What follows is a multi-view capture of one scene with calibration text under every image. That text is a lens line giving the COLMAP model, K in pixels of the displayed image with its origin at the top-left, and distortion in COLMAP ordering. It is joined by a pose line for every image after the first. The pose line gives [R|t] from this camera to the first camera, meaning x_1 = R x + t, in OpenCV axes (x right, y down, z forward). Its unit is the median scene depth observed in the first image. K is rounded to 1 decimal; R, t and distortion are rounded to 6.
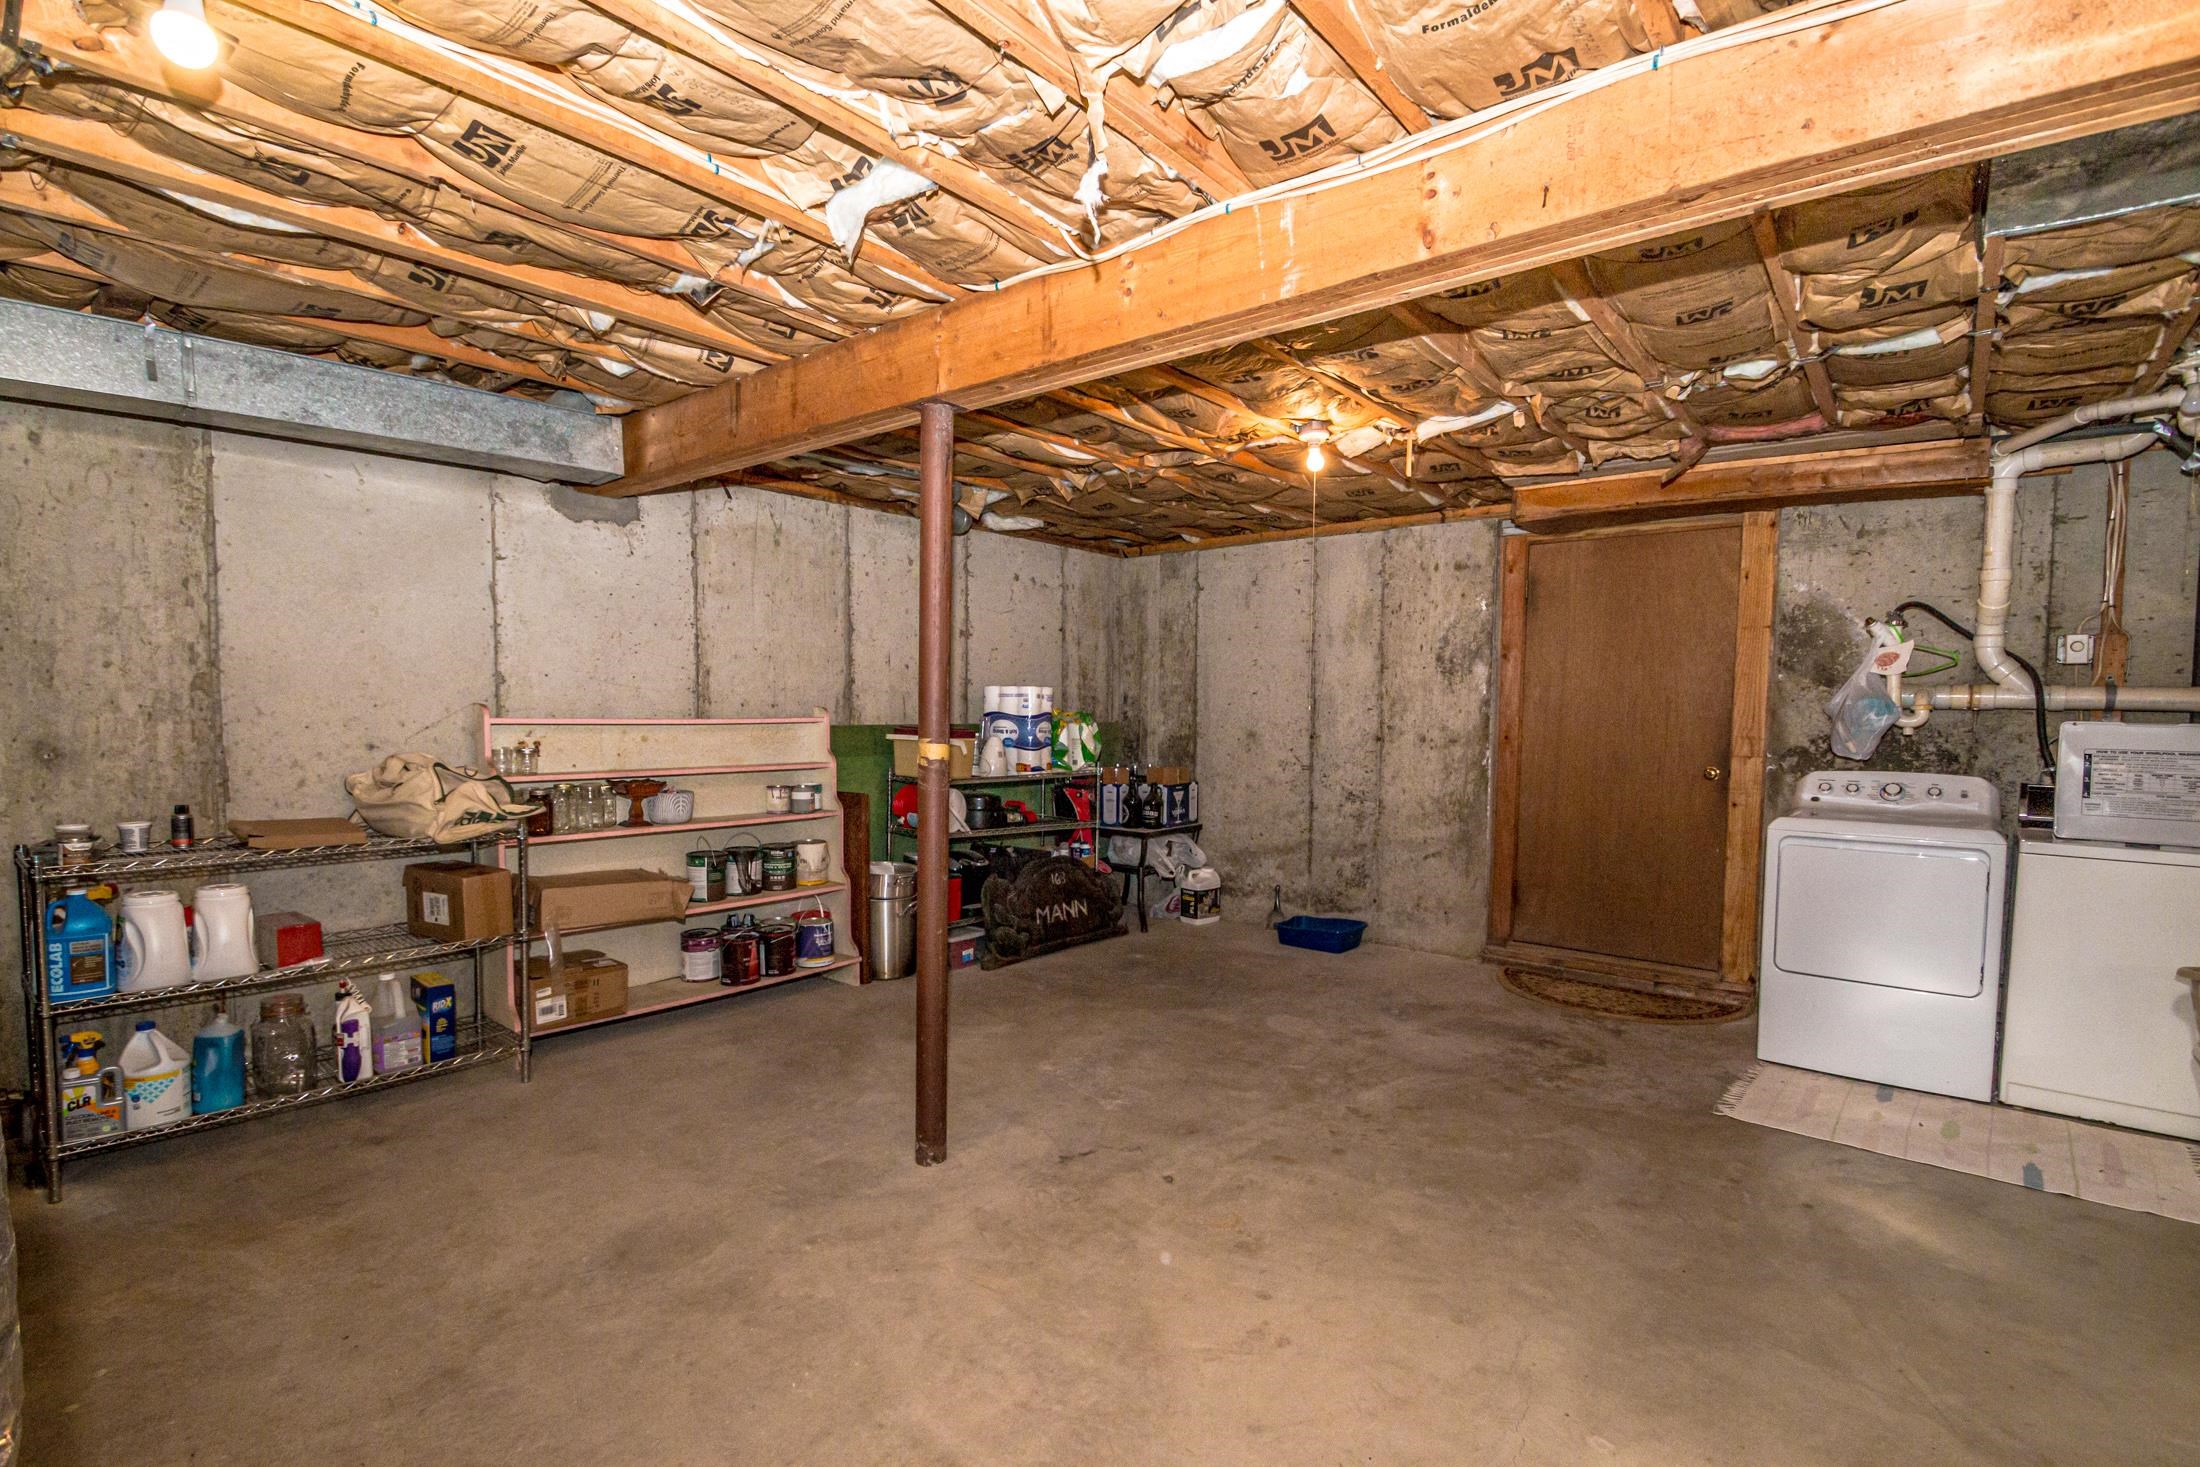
lens RADIAL K [[1035.3, 0, 1098.7], [0, 1035.3, 747.7], [0, 0, 1]] dist [-0.003807, -0.000242]
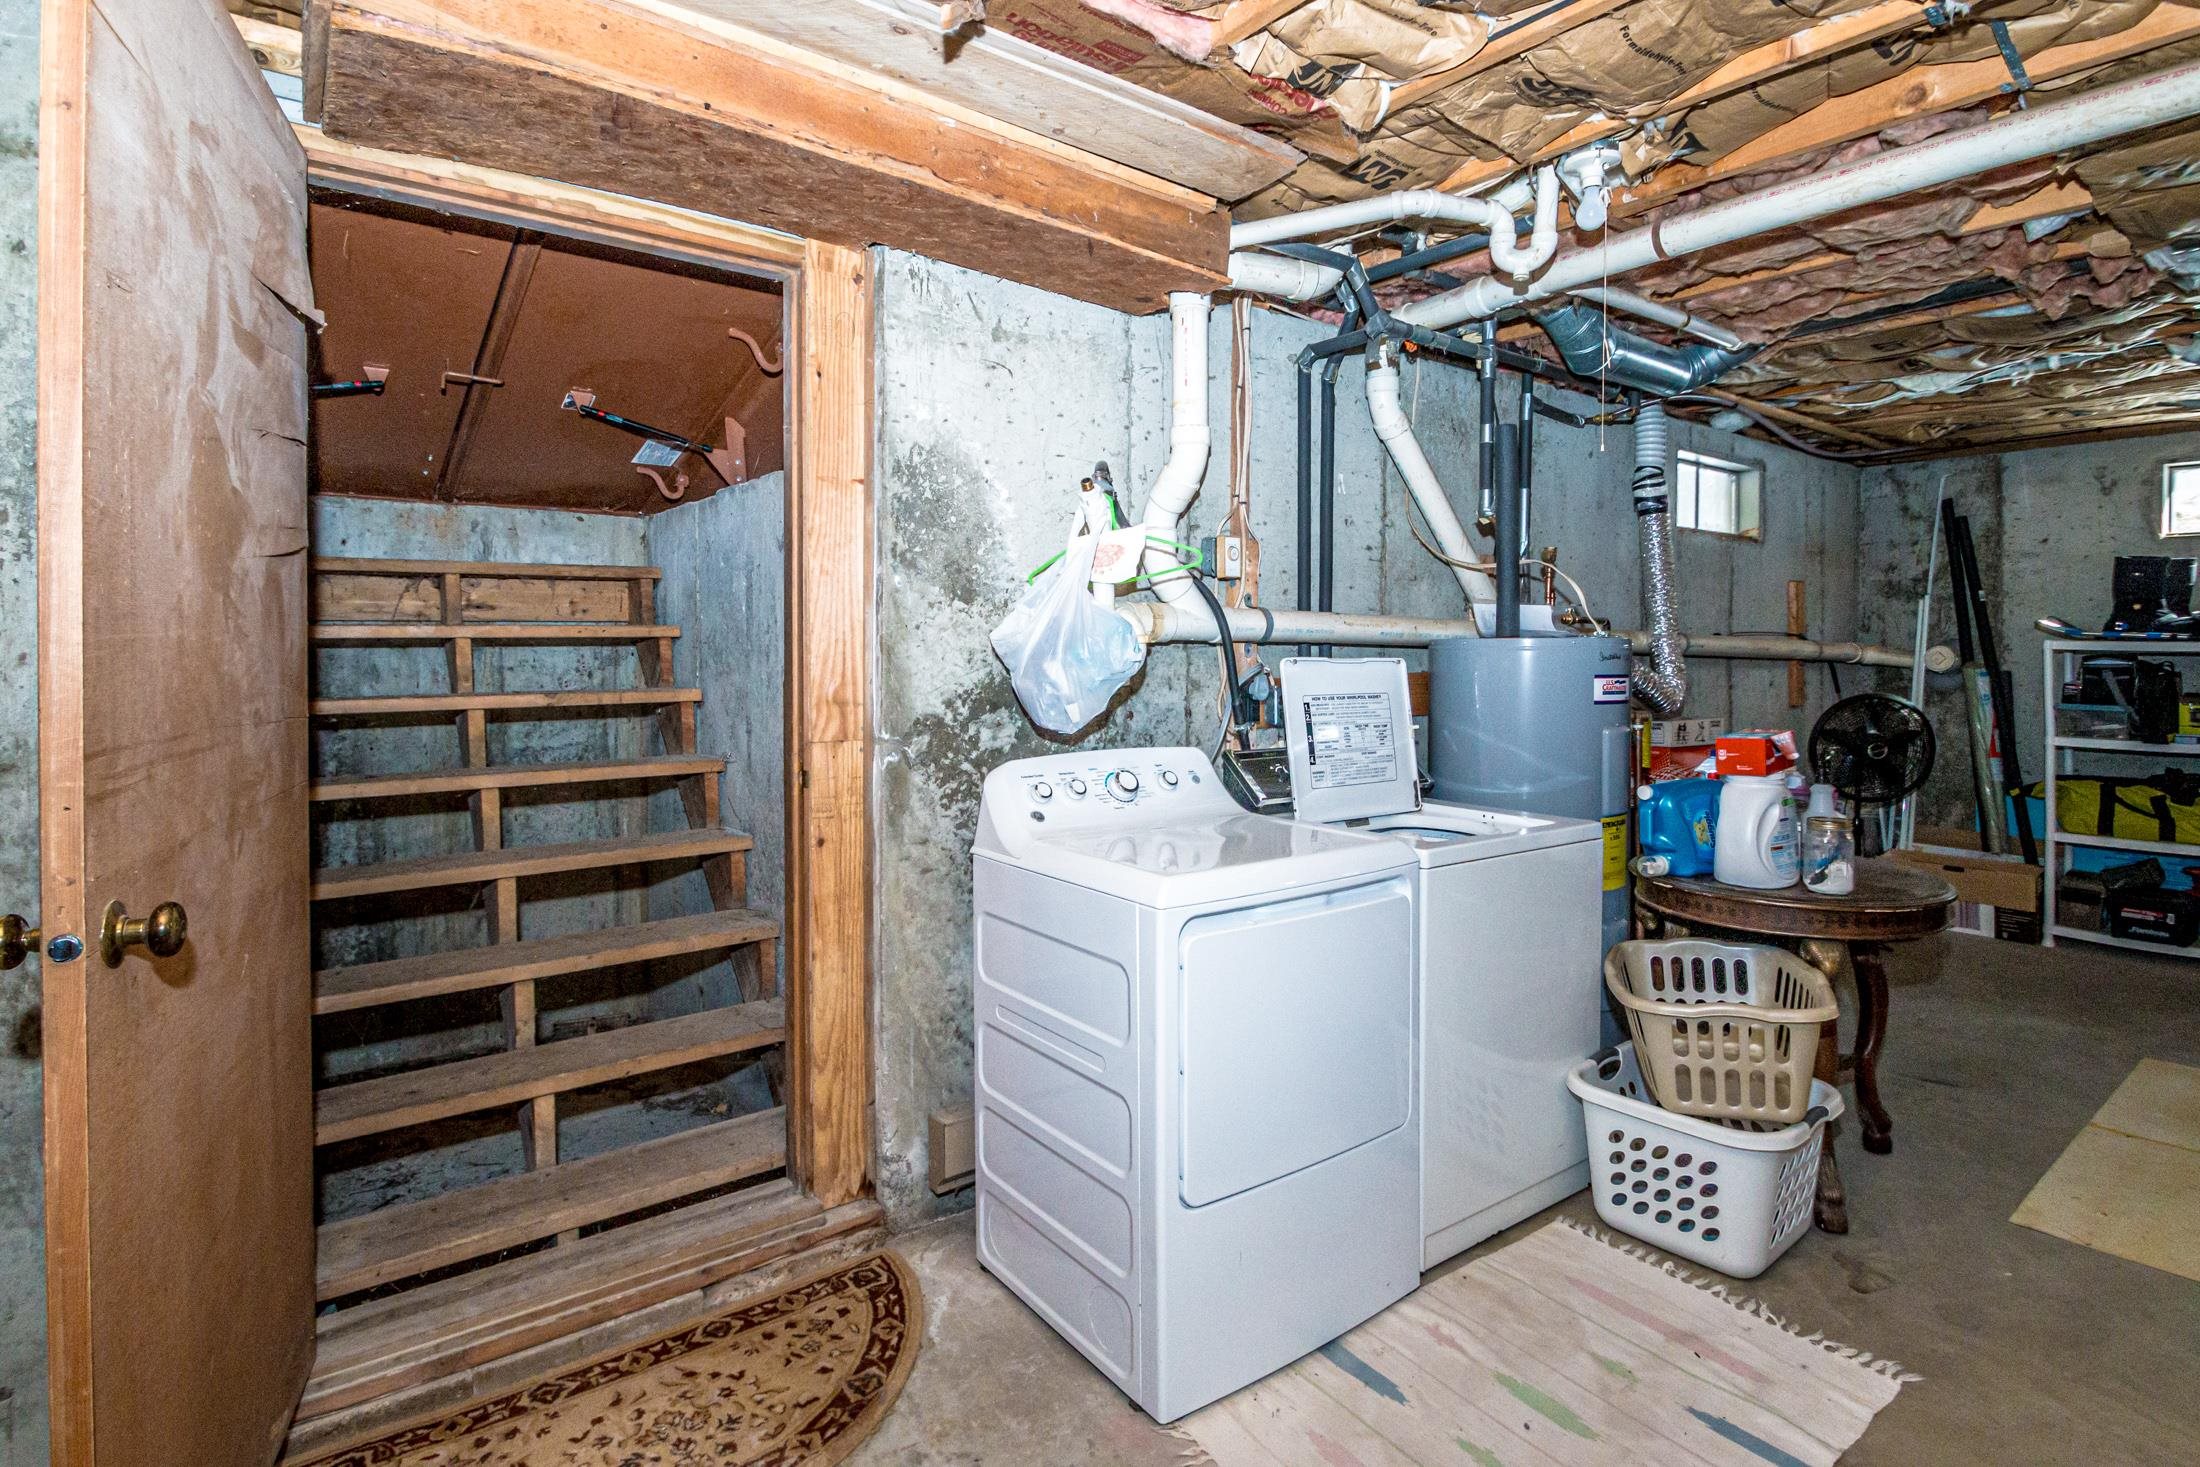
lens RADIAL K [[1035.3, 0, 1066.4], [0, 1035.3, 674.3], [0, 0, 1]] dist [-0.003807, -0.000242]
pose [[0.227426, -0.033773, 0.973209, 0.181746], [0.045791, 0.998664, 0.023955, -0.031275], [-0.972718, 0.039116, 0.228669, 0.814343]]
